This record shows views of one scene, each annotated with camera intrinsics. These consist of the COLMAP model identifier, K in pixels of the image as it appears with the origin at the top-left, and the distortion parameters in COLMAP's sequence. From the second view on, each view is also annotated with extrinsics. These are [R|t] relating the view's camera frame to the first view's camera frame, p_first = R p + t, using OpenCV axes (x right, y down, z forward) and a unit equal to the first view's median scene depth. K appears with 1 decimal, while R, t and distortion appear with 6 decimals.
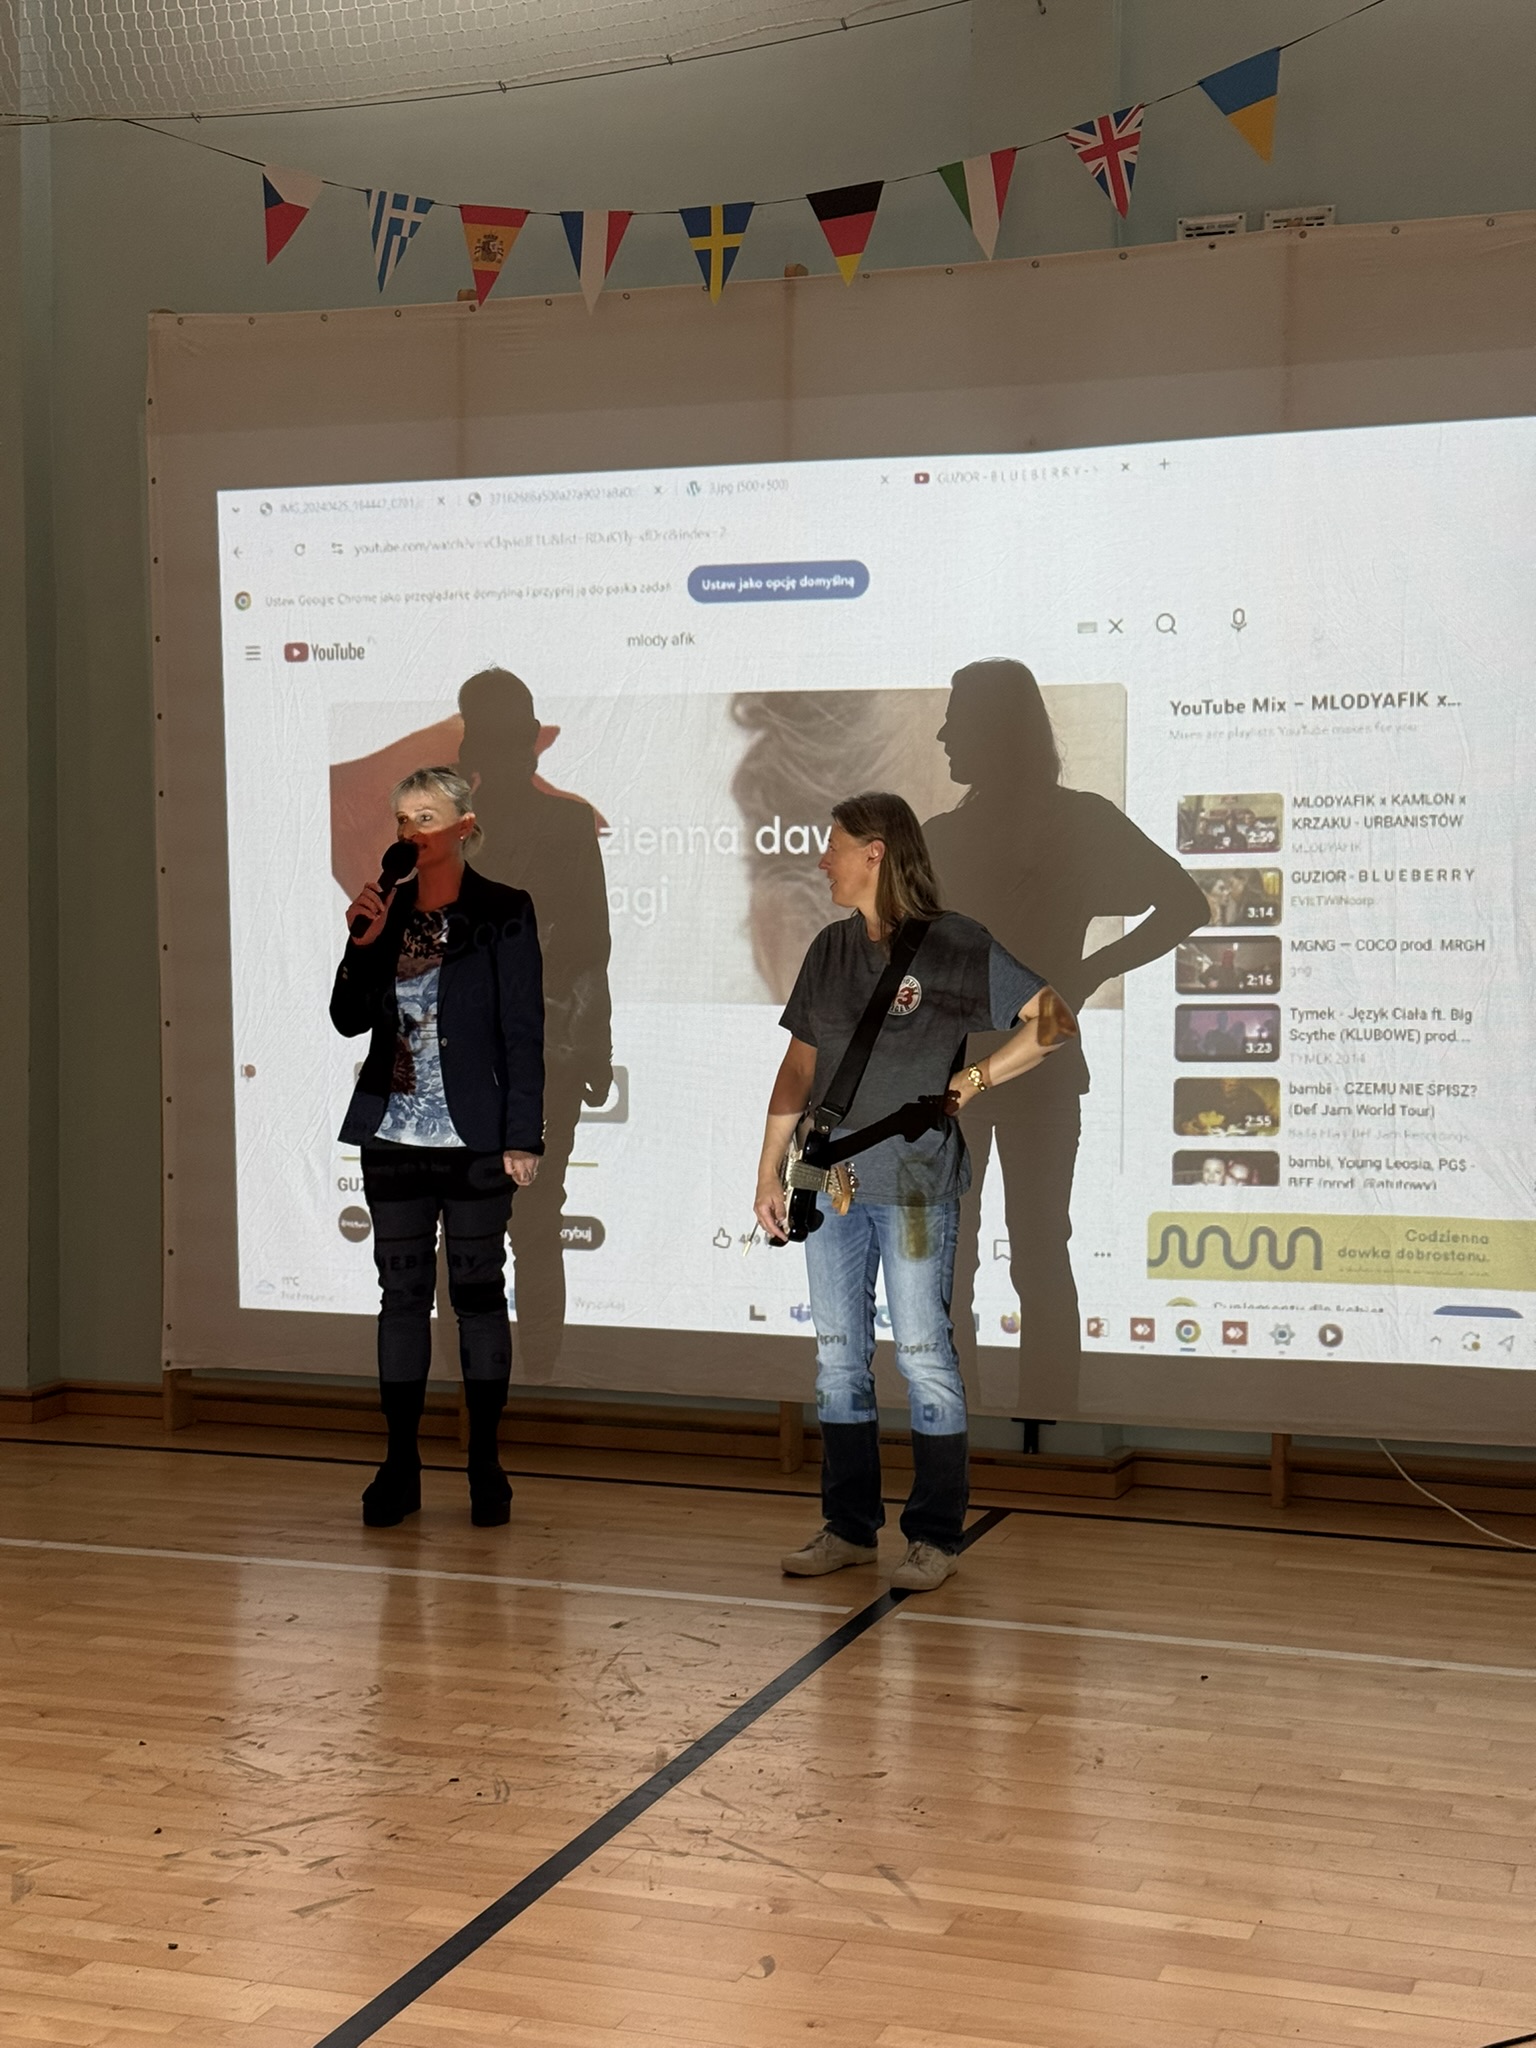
lens RADIAL K [[2874.1, 0, 768.0], [0, 2874.1, 1024.0], [0, 0, 1]] dist [0.154089, -0.398908]
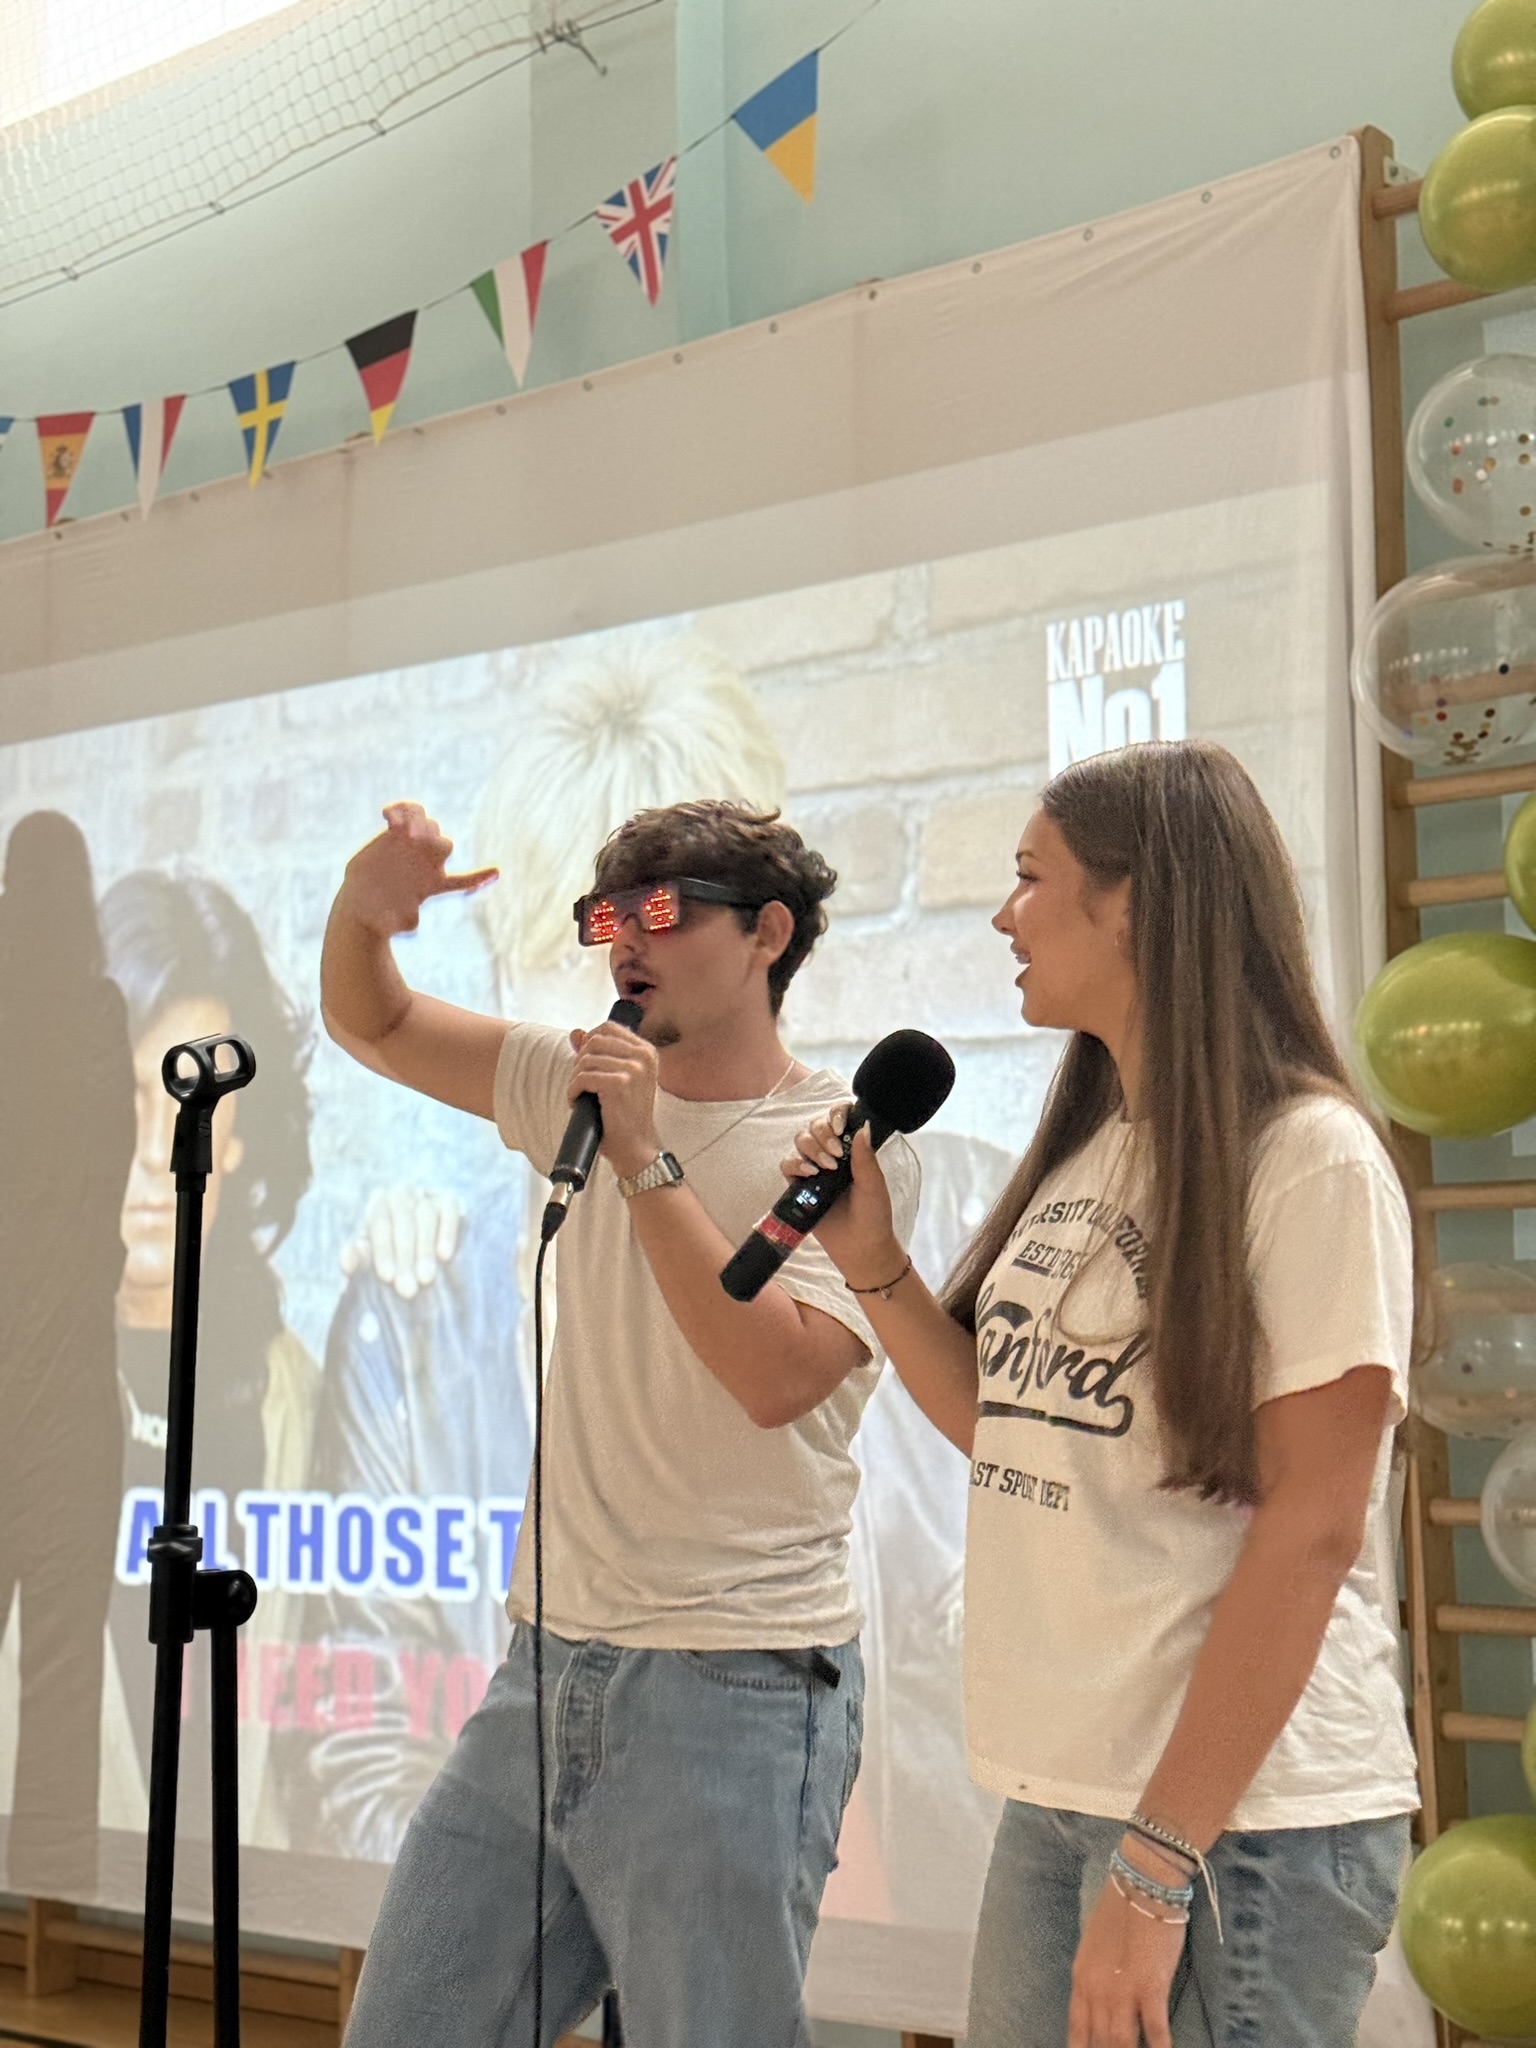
lens RADIAL K [[2874.1, 0, 768.0], [0, 2874.1, 1024.0], [0, 0, 1]] dist [0.154089, -0.398908]
pose [[0.950831, -0.047599, -0.306032, 0.356763], [-0.001118, 0.987586, -0.157078, 0.019550], [0.309710, 0.149697, 0.938973, 0.330779]]
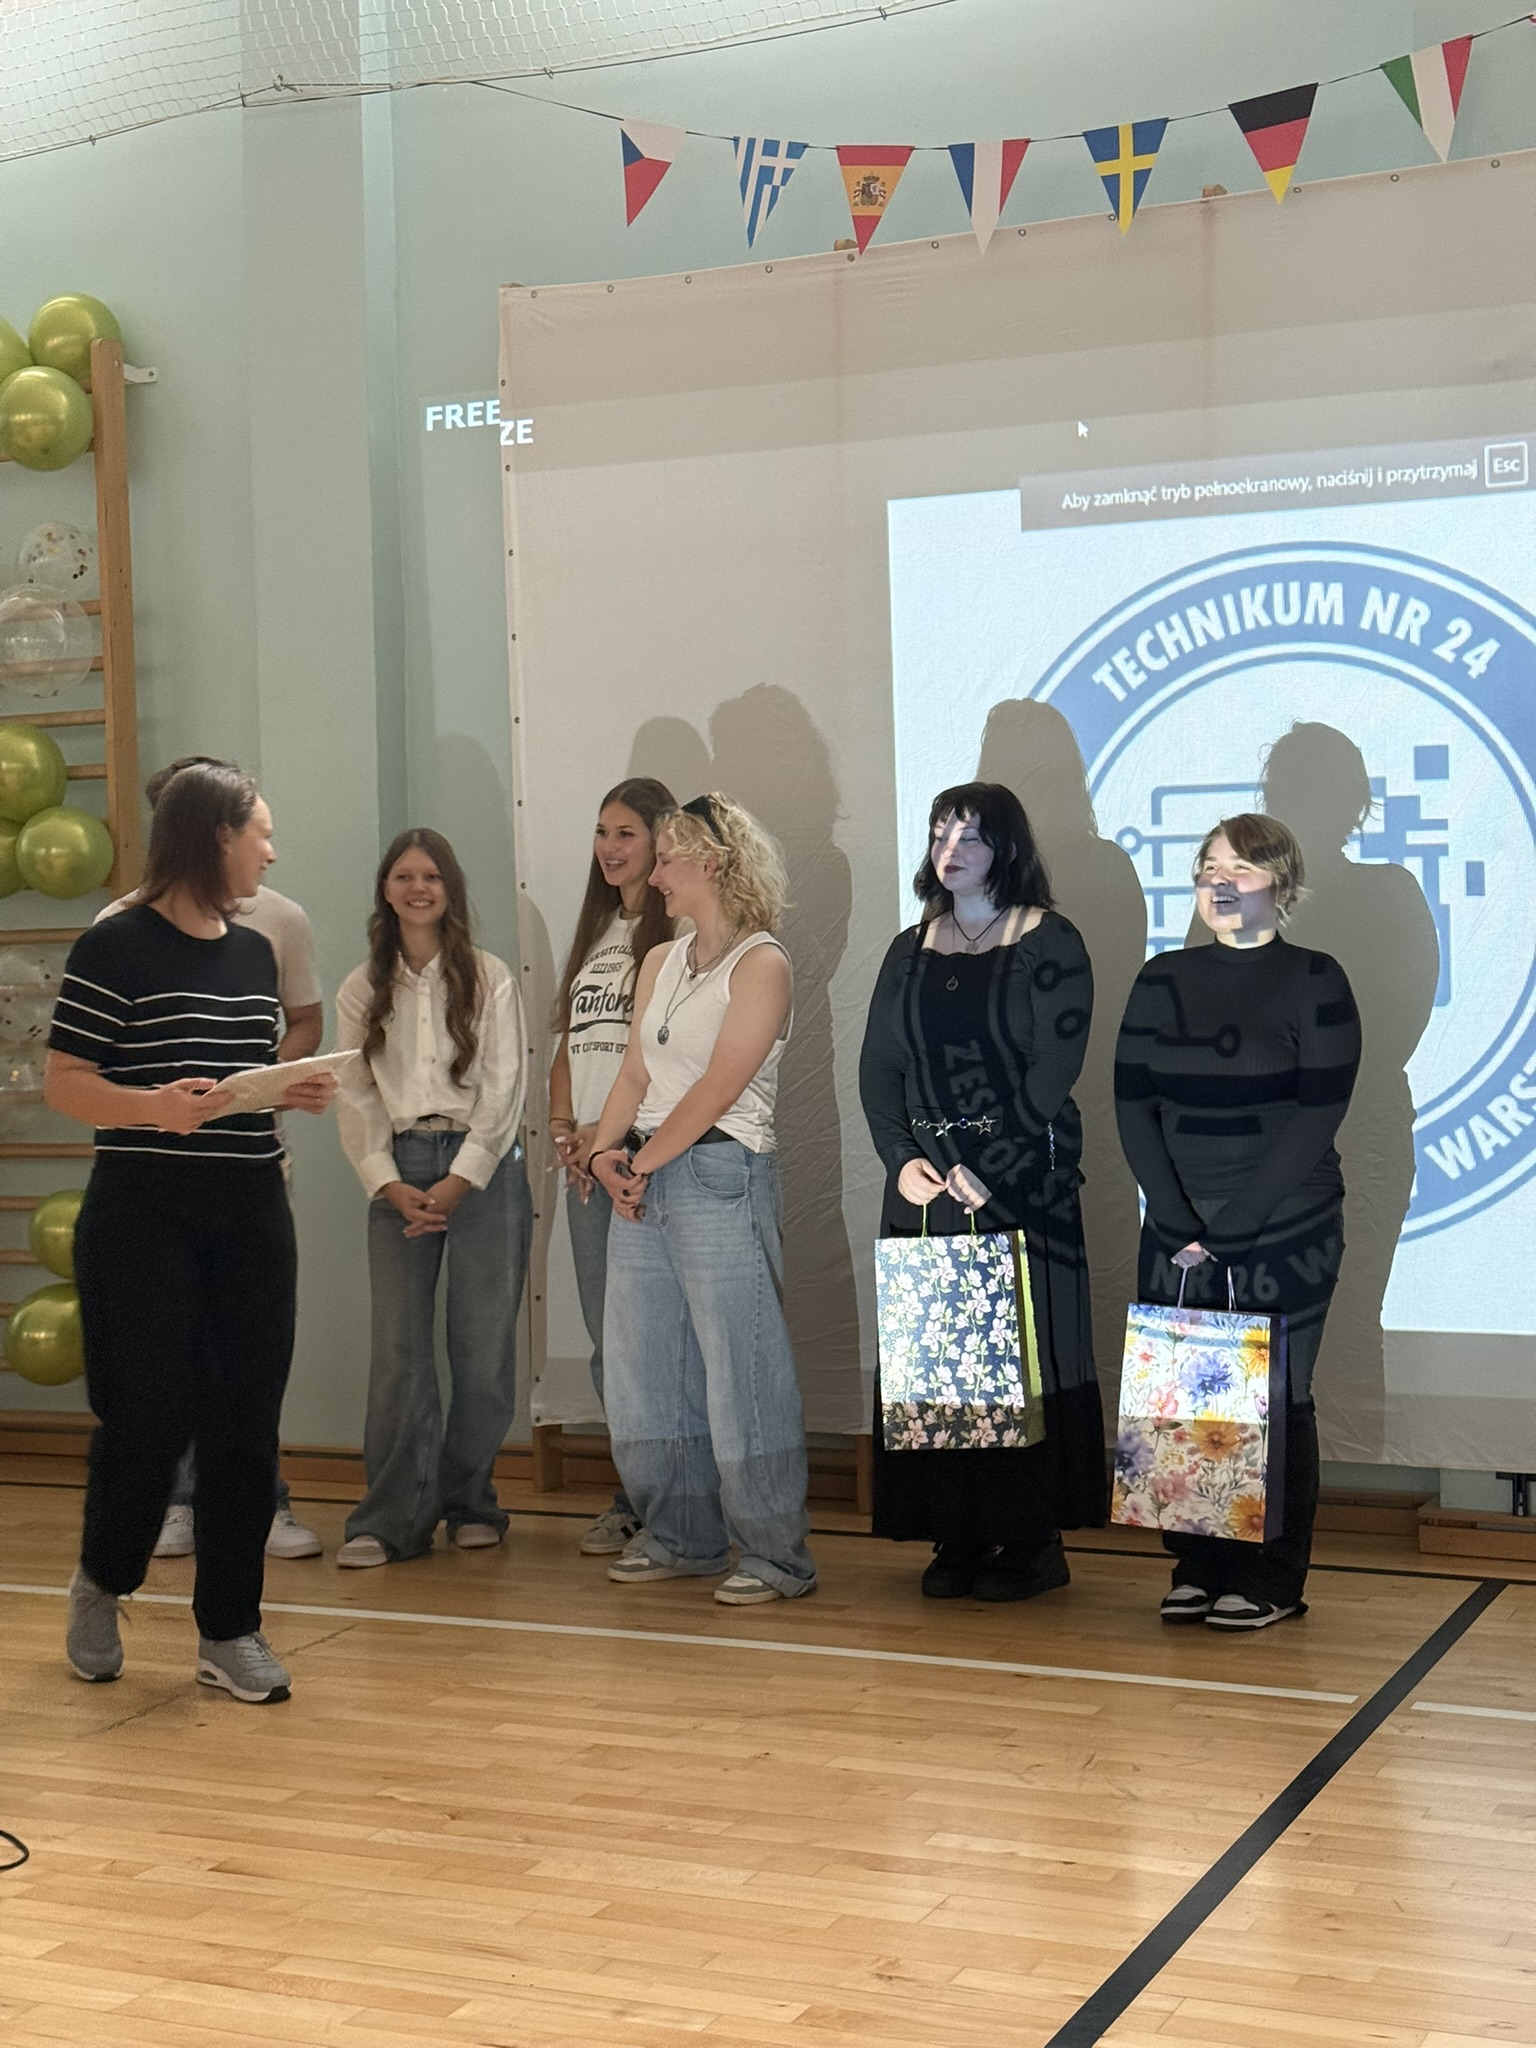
lens RADIAL K [[2874.1, 0, 768.0], [0, 2874.1, 1024.0], [0, 0, 1]] dist [0.154089, -0.398908]
pose [[0.995013, -0.022082, -0.097272, -0.047362], [0.019925, 0.999535, -0.023083, 0.015583], [0.097736, 0.021030, 0.994990, 0.099852]]
